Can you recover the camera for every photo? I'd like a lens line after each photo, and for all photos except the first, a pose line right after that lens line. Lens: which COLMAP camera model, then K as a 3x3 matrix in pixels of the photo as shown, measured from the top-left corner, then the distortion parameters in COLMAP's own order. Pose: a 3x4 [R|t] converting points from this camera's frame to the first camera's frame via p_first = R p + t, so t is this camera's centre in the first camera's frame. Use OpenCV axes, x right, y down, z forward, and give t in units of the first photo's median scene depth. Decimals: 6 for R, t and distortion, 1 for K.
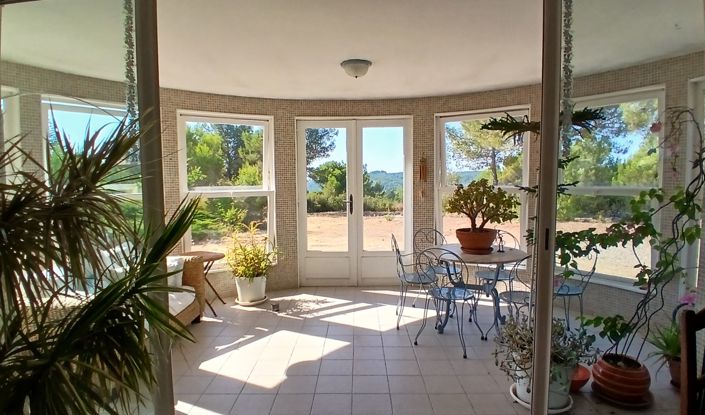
lens RADIAL K [[402.8, 0, 352.2], [0, 402.8, 211.7], [0, 0, 1]] dist [0.003386, 0.000145]
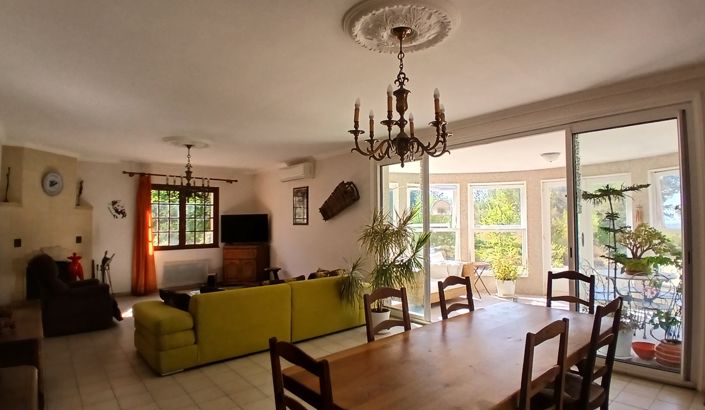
lens RADIAL K [[379.7, 0, 352.6], [0, 379.7, 208.0], [0, 0, 1]] dist [-0.000844, -0.000066]
pose [[0.646605, -0.025542, -0.762397, 0.507679], [-0.054776, 0.995305, -0.079802, 0.022359], [0.760856, 0.093361, 0.642170, -0.467996]]
